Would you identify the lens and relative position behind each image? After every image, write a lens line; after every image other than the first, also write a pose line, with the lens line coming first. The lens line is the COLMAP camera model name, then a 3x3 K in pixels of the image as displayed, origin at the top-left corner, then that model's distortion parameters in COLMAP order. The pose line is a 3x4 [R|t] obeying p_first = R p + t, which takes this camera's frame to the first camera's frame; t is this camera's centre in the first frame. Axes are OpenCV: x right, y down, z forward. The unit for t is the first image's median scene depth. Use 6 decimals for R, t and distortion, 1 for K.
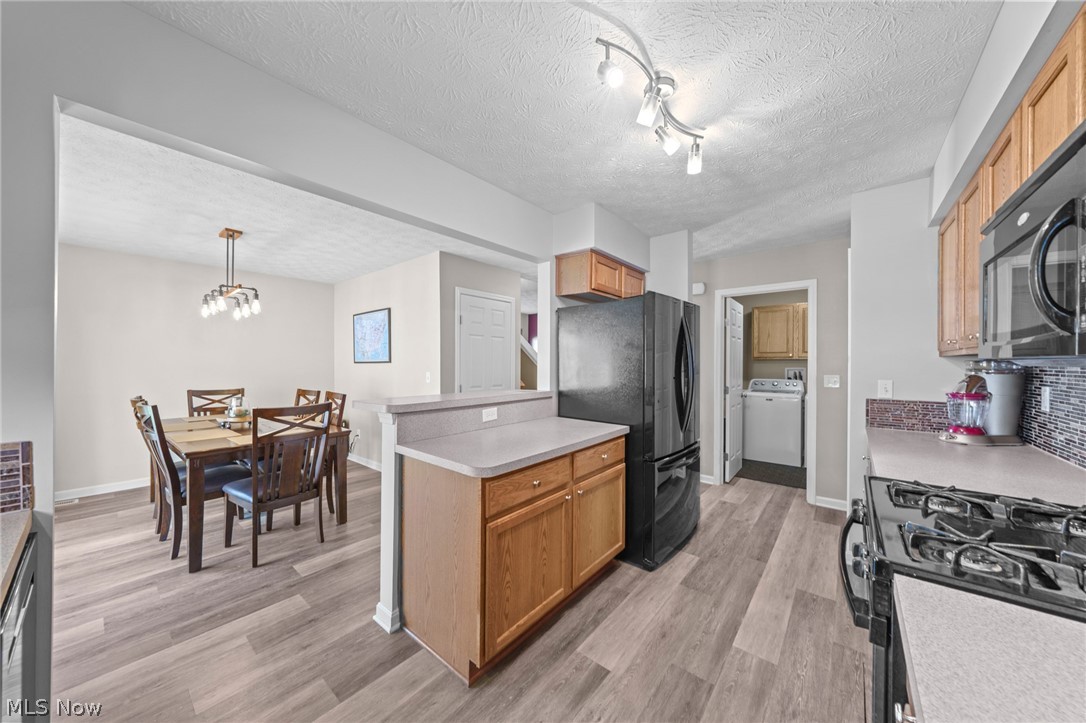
lens RADIAL K [[370.2, 0, 539.9], [0, 370.2, 366.2], [0, 0, 1]] dist [-0.002712, 0.000307]
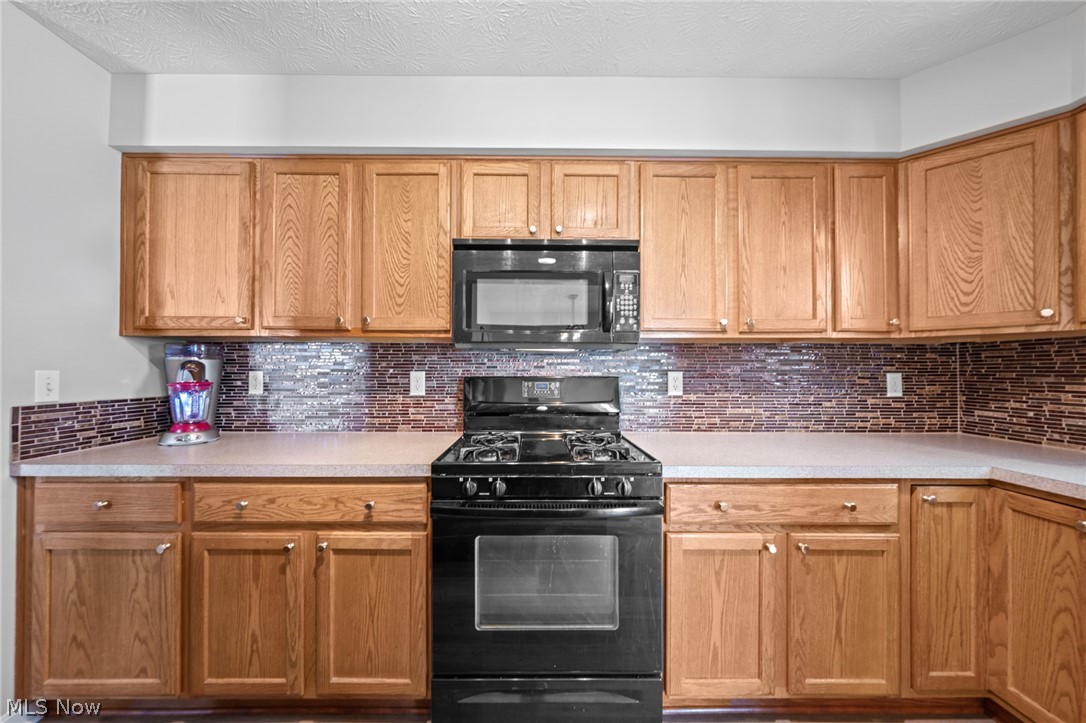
lens RADIAL K [[370.2, 0, 535.4], [0, 370.2, 368.9], [0, 0, 1]] dist [-0.002712, 0.000307]
pose [[-0.648572, 0.001019, 0.761153, 0.018044], [0.002431, 0.999997, 0.000733, 0.045727], [-0.761150, 0.002326, -0.648572, 0.985358]]
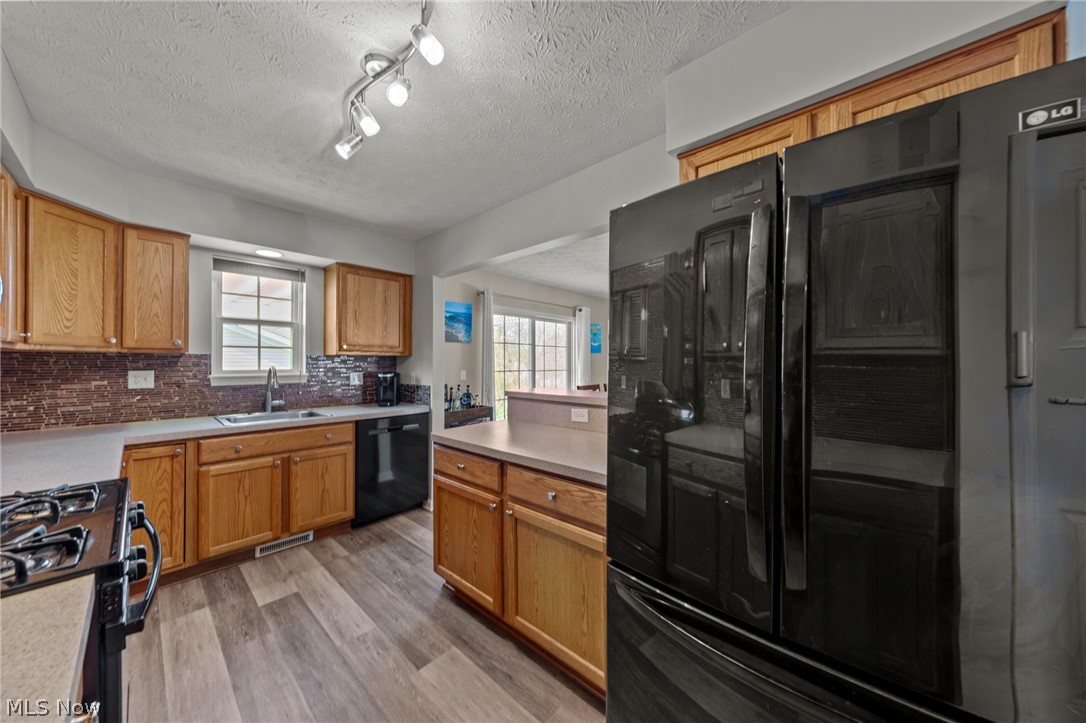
lens RADIAL K [[370.2, 0, 543.1], [0, 370.2, 362.6], [0, 0, 1]] dist [-0.002712, 0.000307]
pose [[-0.037848, -0.003281, -0.999278, 1.000547], [-0.010736, 0.999938, -0.002876, 0.000135], [0.999226, 0.010619, -0.037880, 1.164098]]
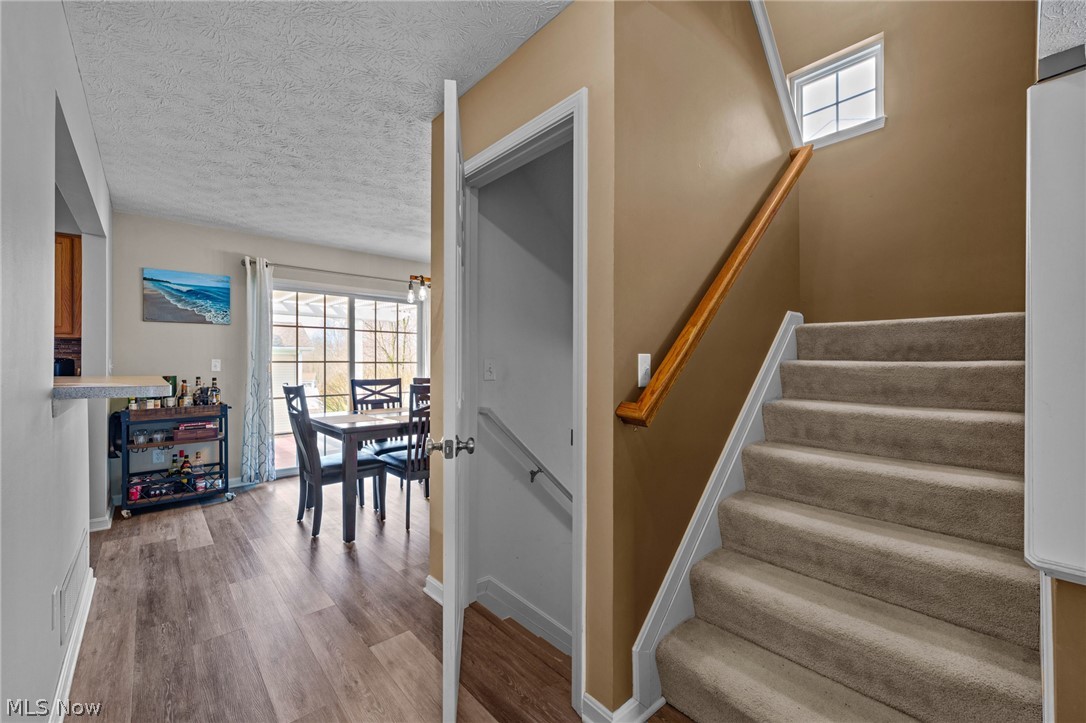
lens RADIAL K [[435.0, 0, 532.3], [0, 435.0, 362.3], [0, 0, 1]] dist [-0.001512, -0.000257]
pose [[-0.132229, -0.002358, -0.991216, 0.644112], [-0.010832, 0.999941, -0.000934, 0.049046], [0.991160, 0.010614, -0.132246, 2.486375]]
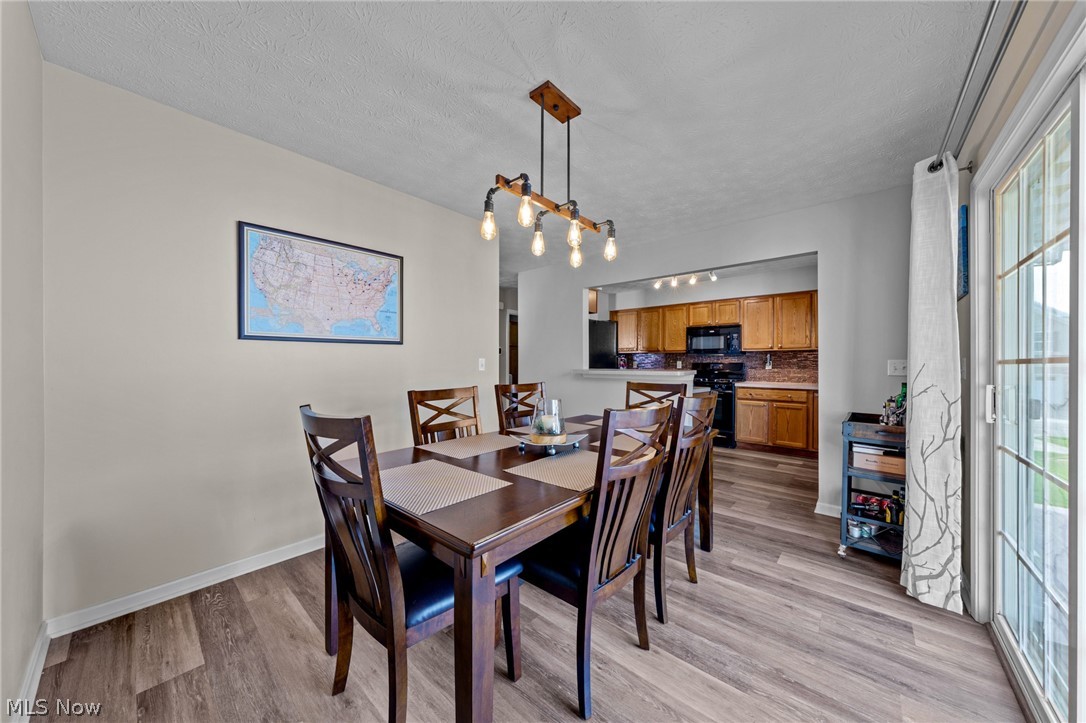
lens RADIAL K [[370.2, 0, 540.0], [0, 370.2, 363.3], [0, 0, 1]] dist [-0.002712, 0.000307]
pose [[0.034785, -0.005313, 0.999381, -2.402487], [0.005816, 0.999970, 0.005114, 0.048337], [-0.999378, 0.005635, 0.034815, 1.726155]]
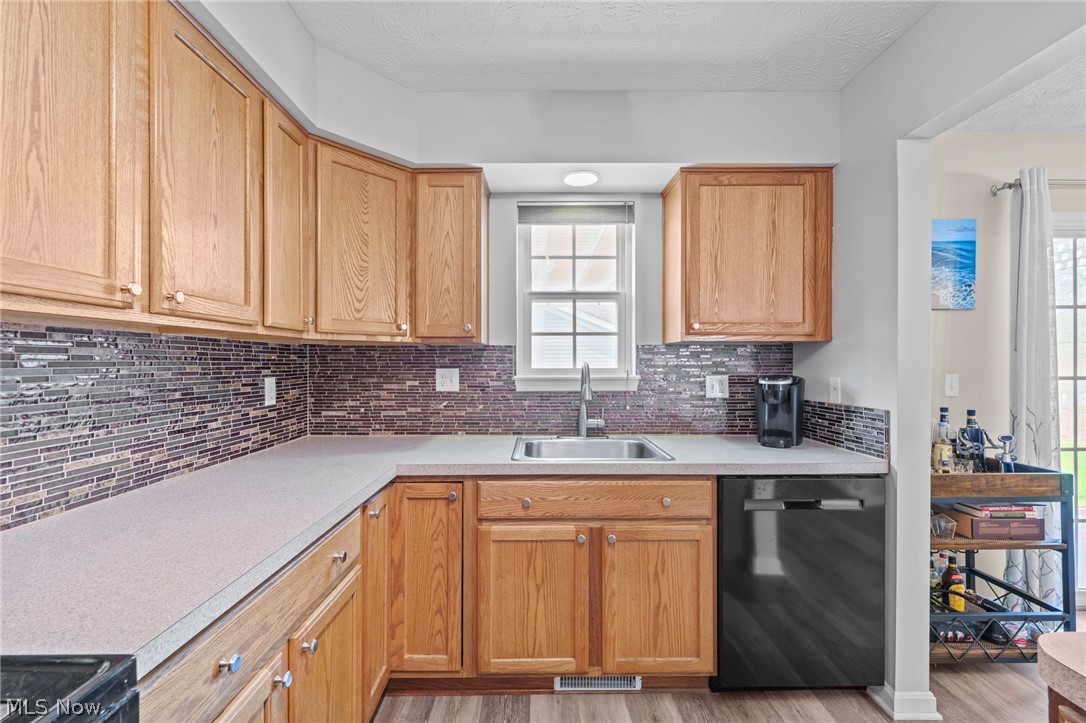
lens RADIAL K [[456.6, 0, 539.1], [0, 456.6, 360.9], [0, 0, 1]] dist [0.001489, 0.001183]
pose [[-0.762063, -0.003981, -0.647491, 0.359307], [-0.006545, 0.999977, 0.001554, 0.016636], [0.647470, 0.005422, -0.762072, 0.795031]]
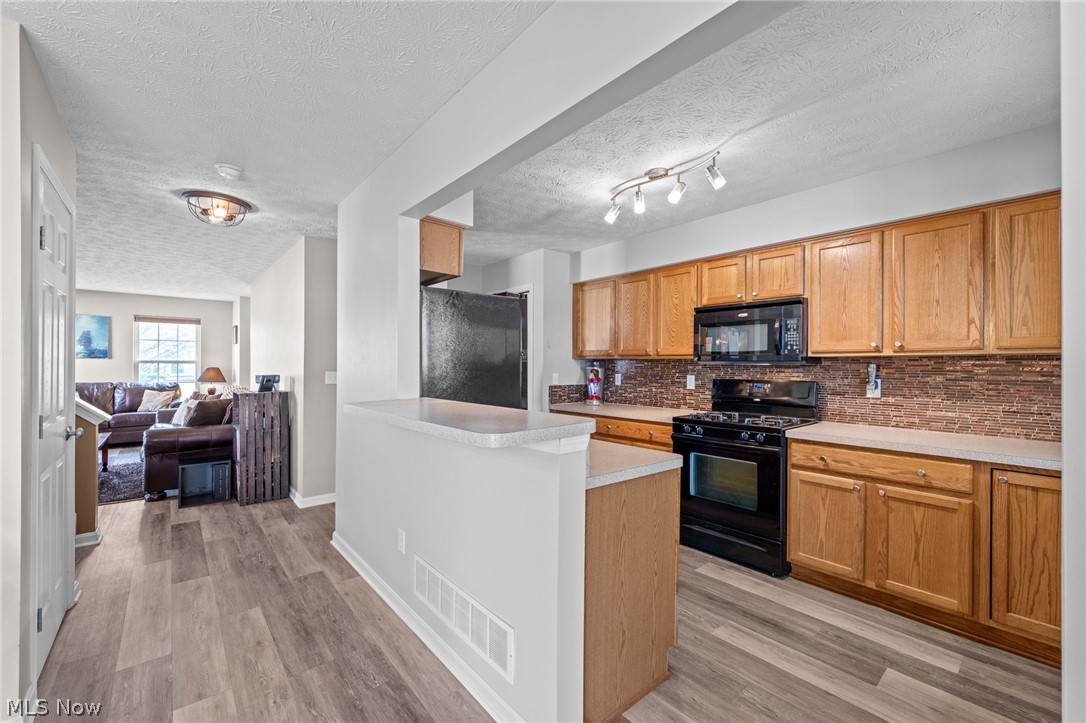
lens RADIAL K [[456.6, 0, 533.7], [0, 456.6, 365.1], [0, 0, 1]] dist [0.001489, 0.001183]
pose [[0.171448, -0.001578, 0.985192, -1.227216], [0.003589, 0.999993, 0.000978, 0.000888], [-0.985187, 0.003368, 0.171452, 0.939161]]
